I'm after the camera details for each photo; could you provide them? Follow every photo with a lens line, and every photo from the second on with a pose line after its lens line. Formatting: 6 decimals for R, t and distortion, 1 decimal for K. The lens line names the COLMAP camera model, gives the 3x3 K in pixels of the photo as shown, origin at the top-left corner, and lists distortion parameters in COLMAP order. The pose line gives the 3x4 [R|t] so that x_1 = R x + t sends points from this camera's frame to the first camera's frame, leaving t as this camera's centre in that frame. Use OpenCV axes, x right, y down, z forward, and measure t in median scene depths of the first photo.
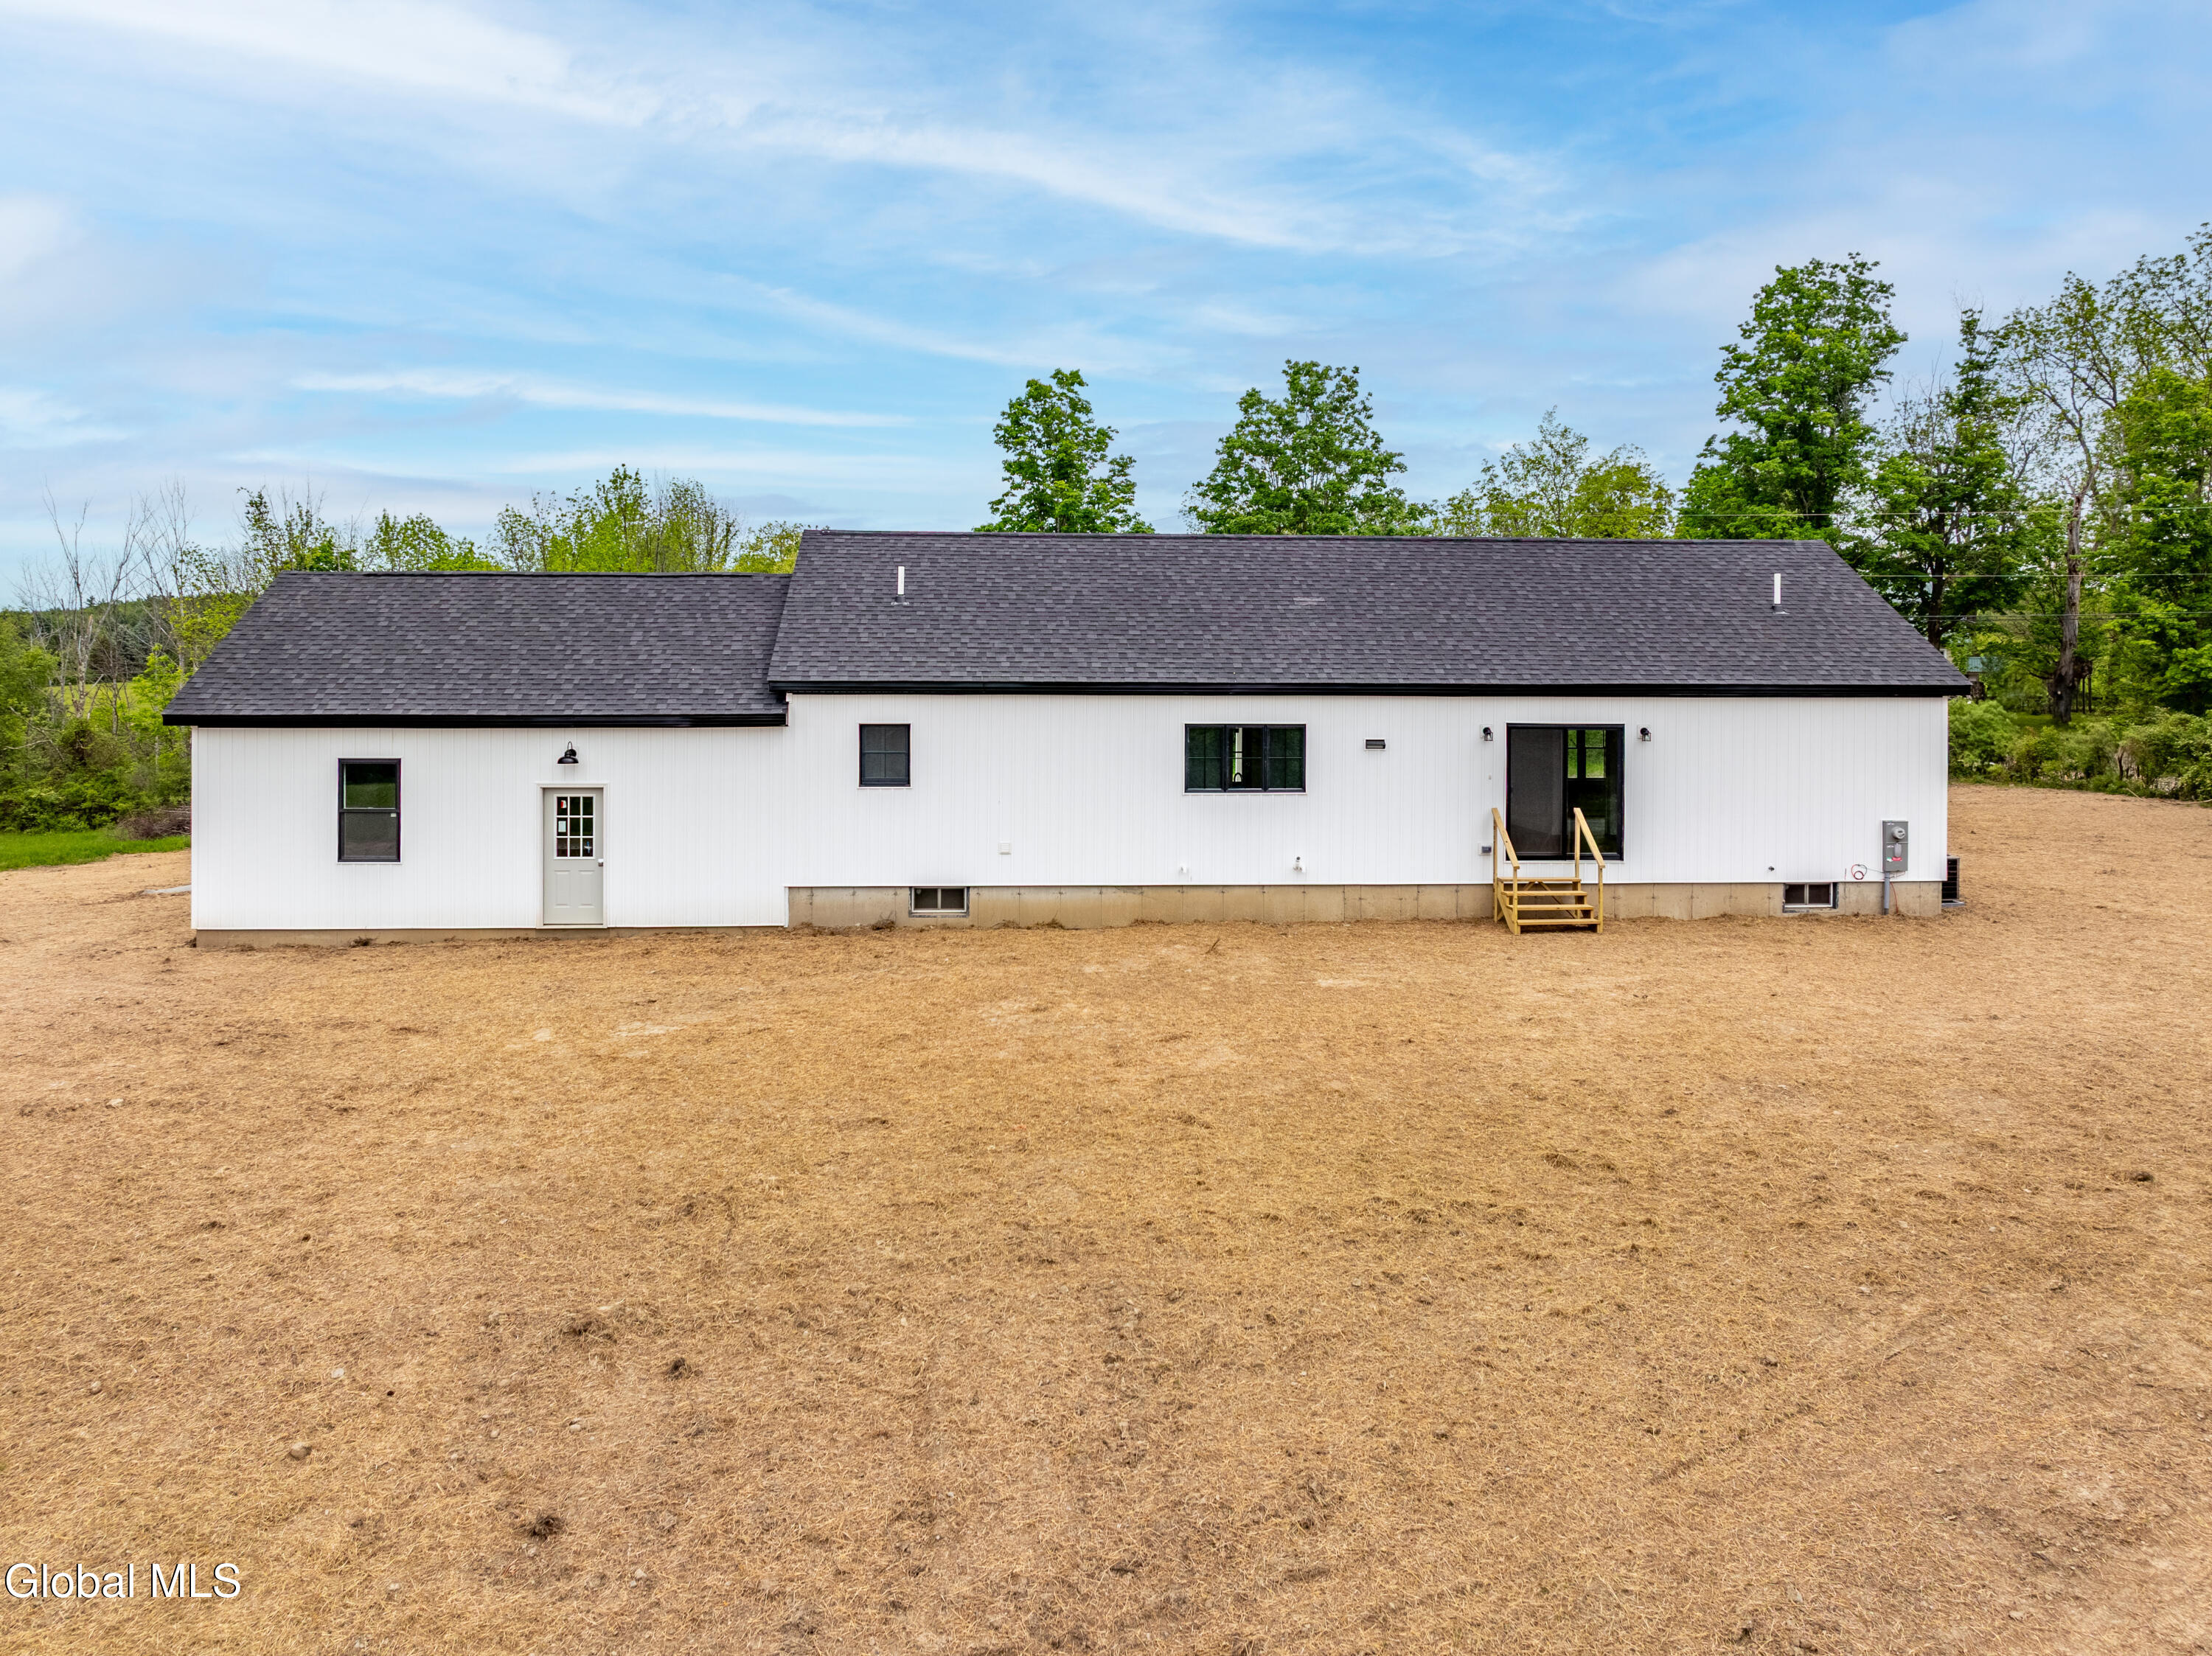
lens RADIAL K [[1571.2, 0, 1094.6], [0, 1571.2, 673.4], [0, 0, 1]] dist [-0.025706, -0.004380]
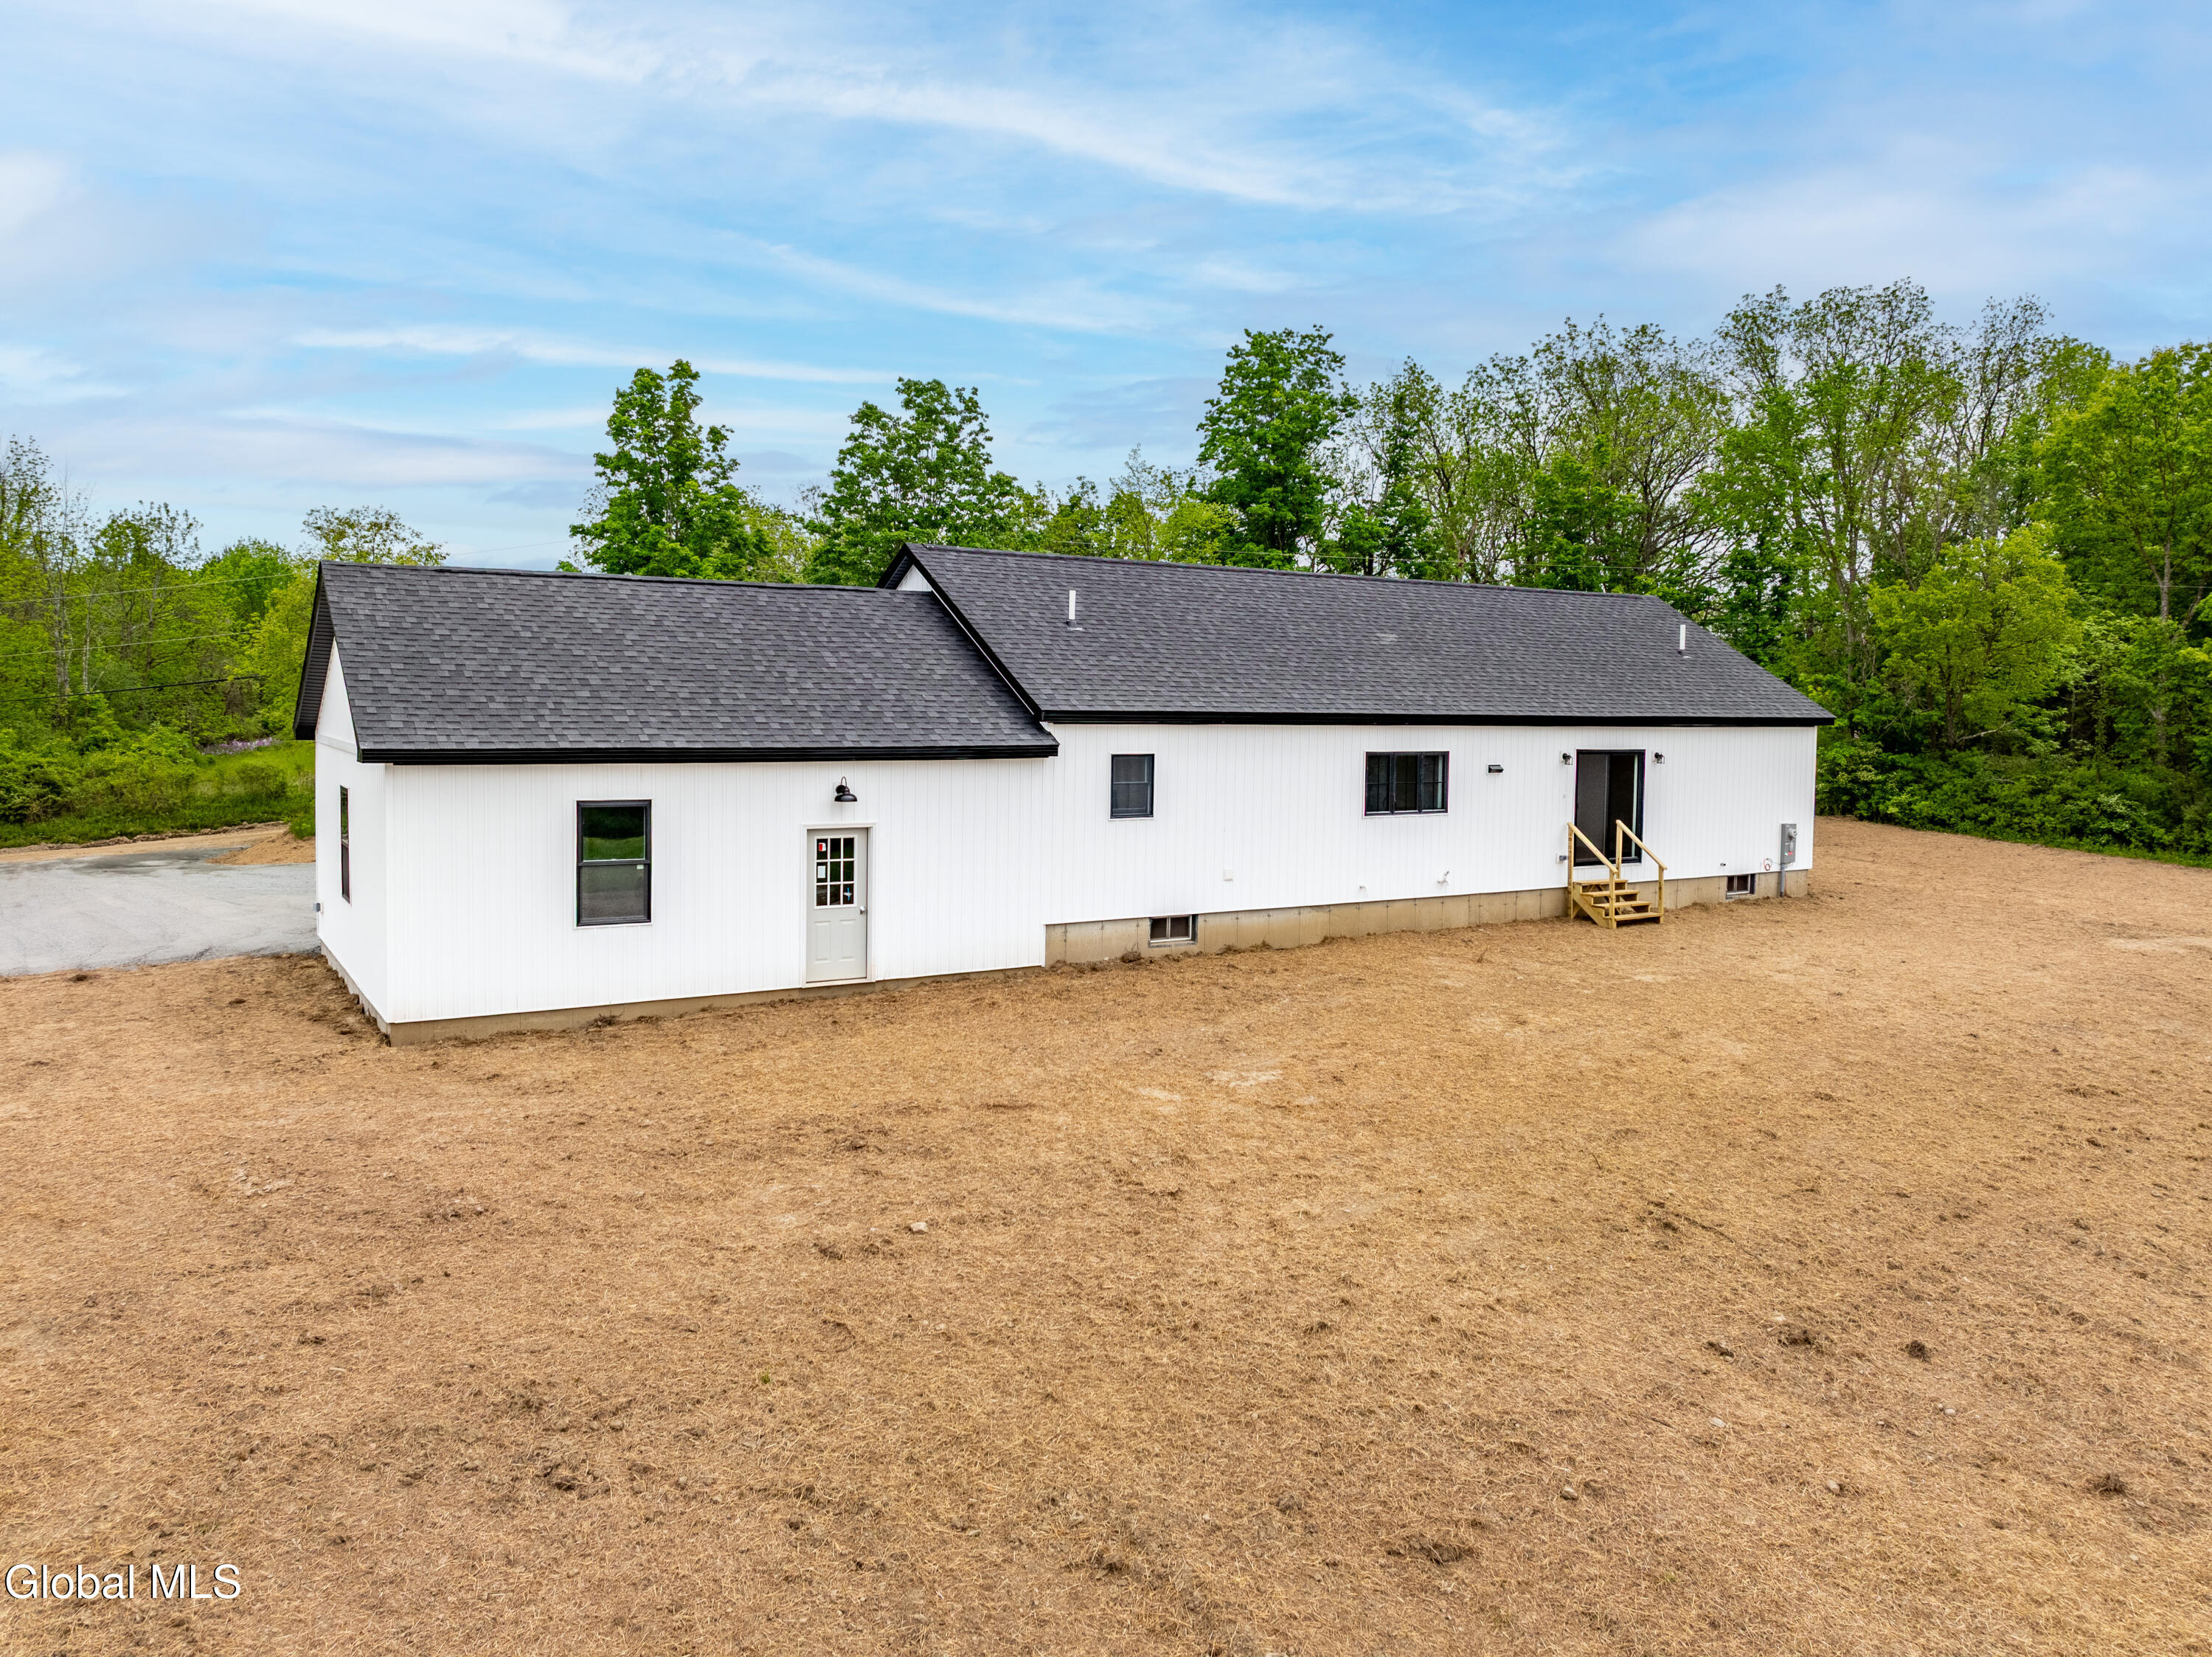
lens RADIAL K [[1572.3, 0, 1056.6], [0, 1572.3, 735.9], [0, 0, 1]] dist [-0.031236, -0.000975]
pose [[0.889664, -0.002312, 0.456611, -0.617009], [-0.014139, 0.999368, 0.032609, -0.010311], [-0.456398, -0.035468, 0.889069, 0.145923]]
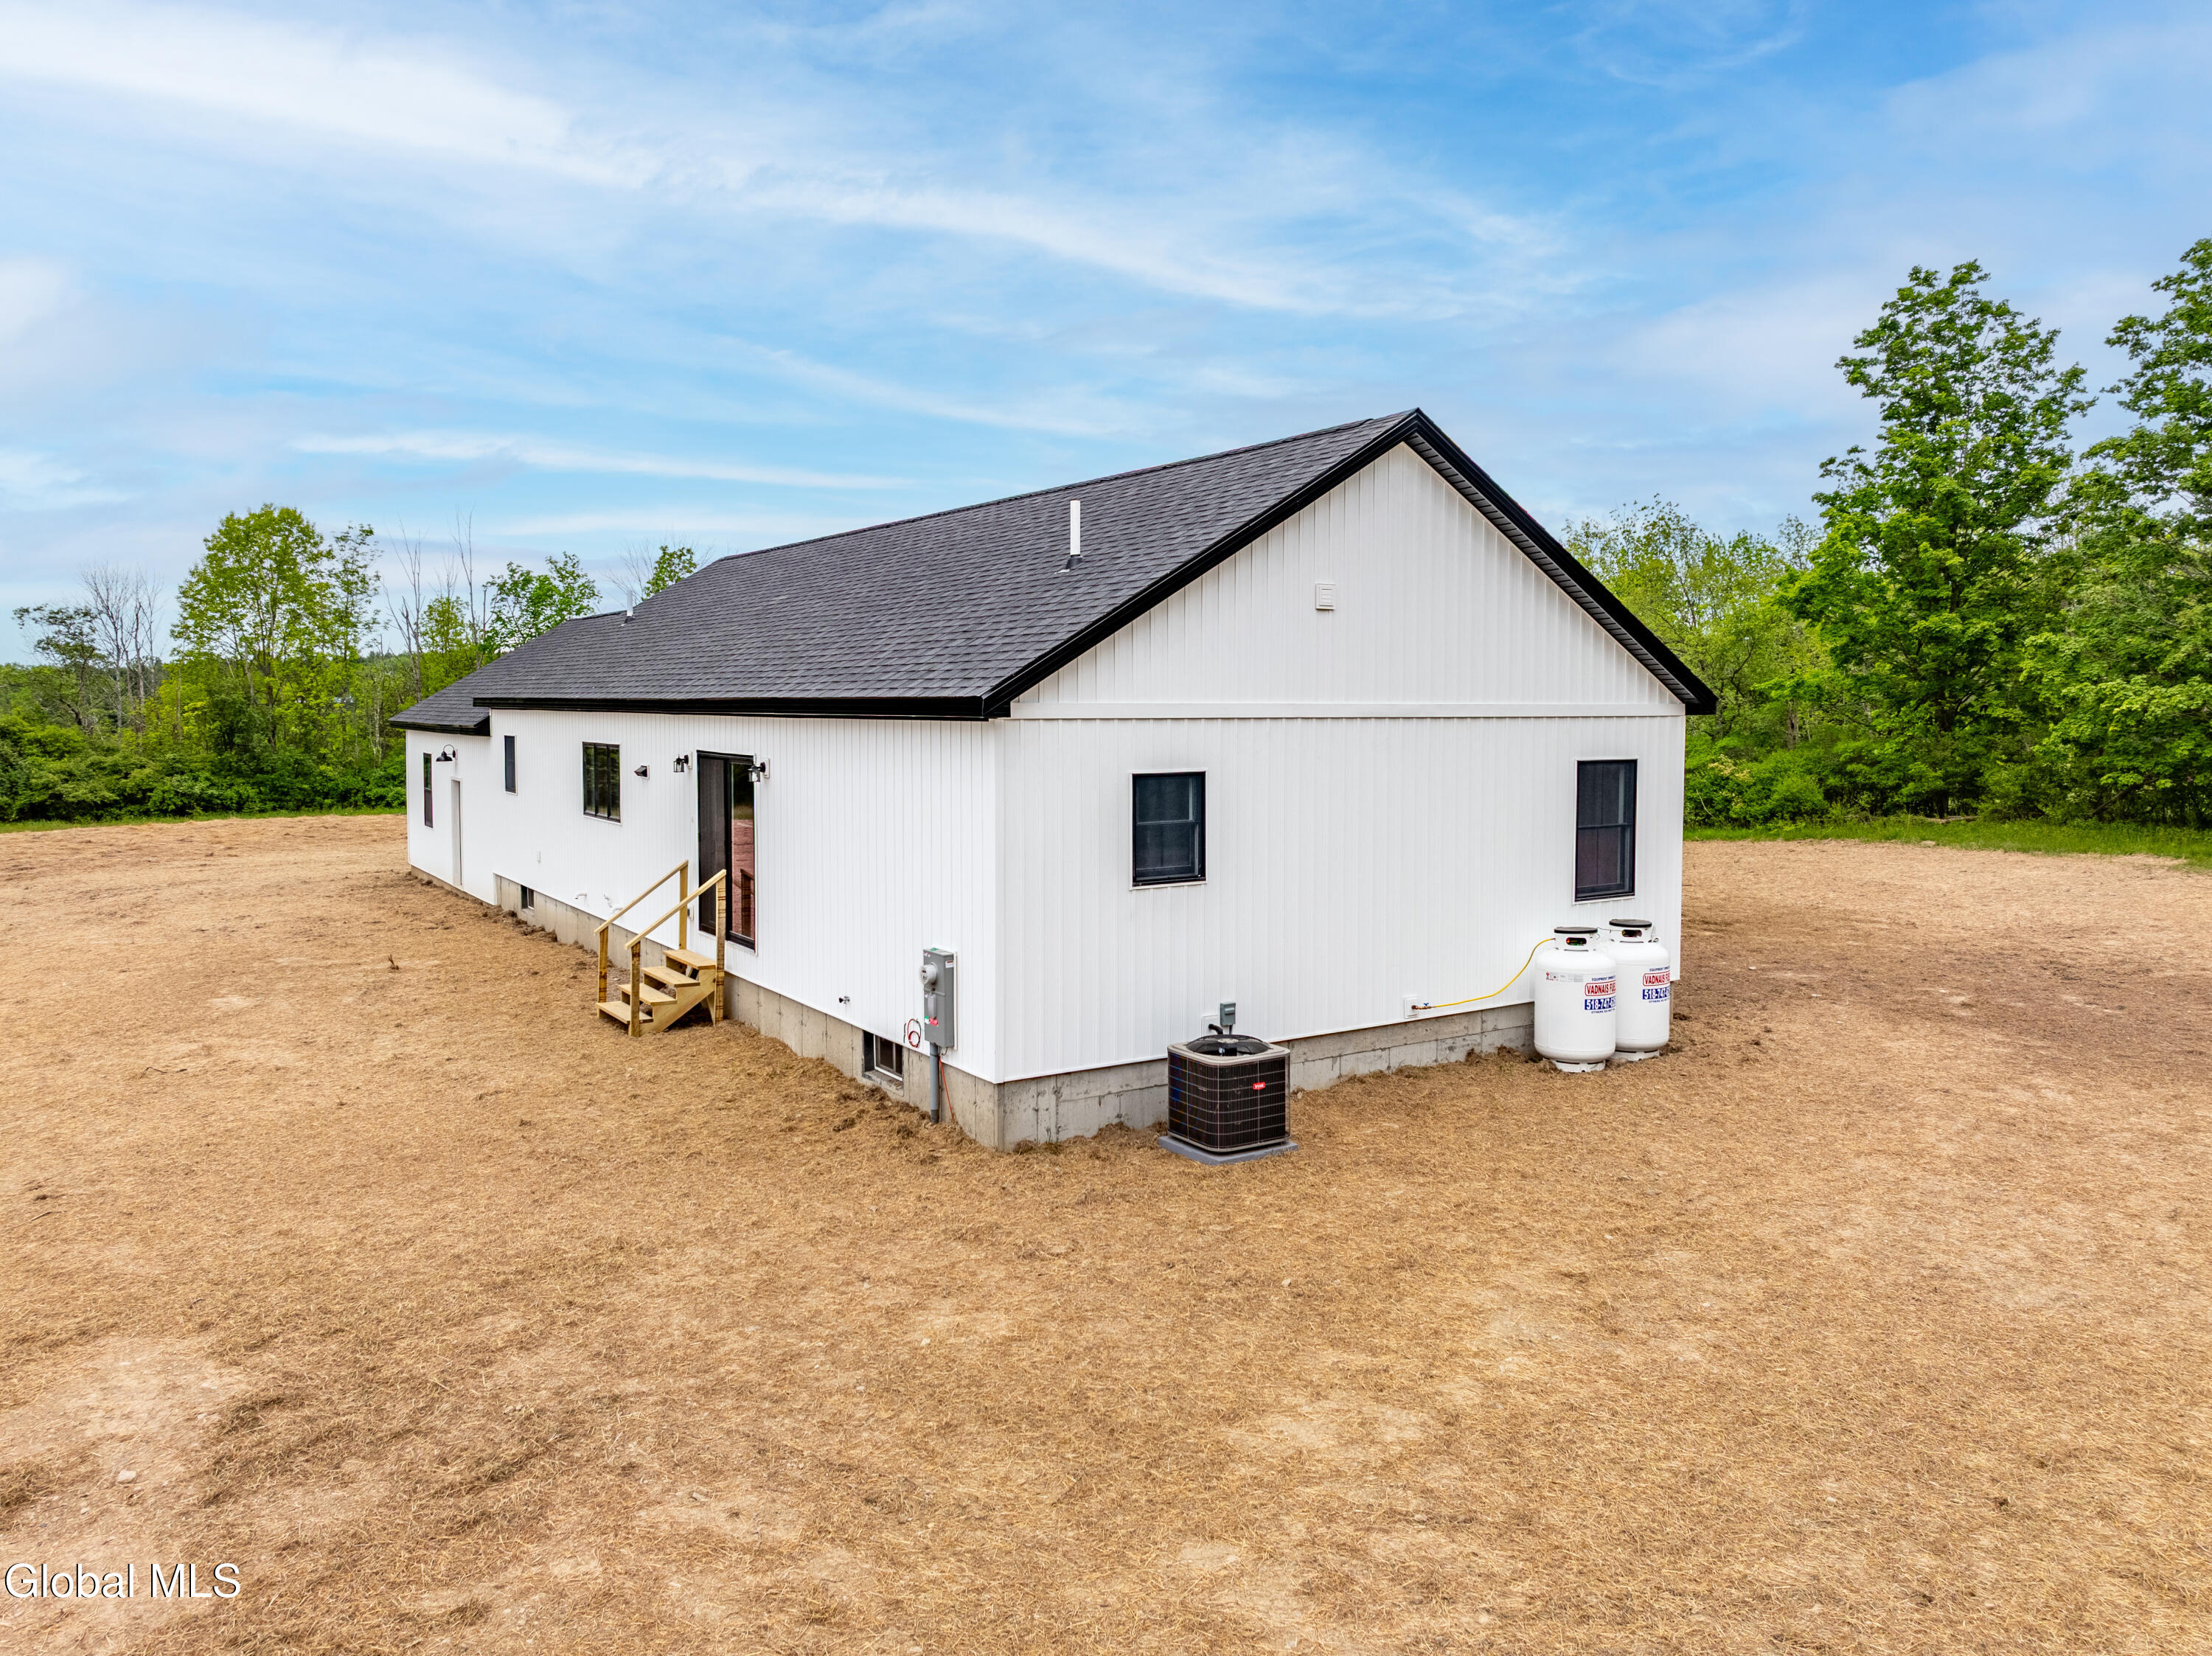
lens RADIAL K [[1579.1, 0, 1114.8], [0, 1579.1, 802.7], [0, 0, 1]] dist [-0.030169, -0.003532]
pose [[0.500784, 0.054433, -0.863859, 1.034232], [0.000963, 0.997985, 0.063443, 0.009239], [0.865572, -0.032603, 0.499723, 0.803816]]
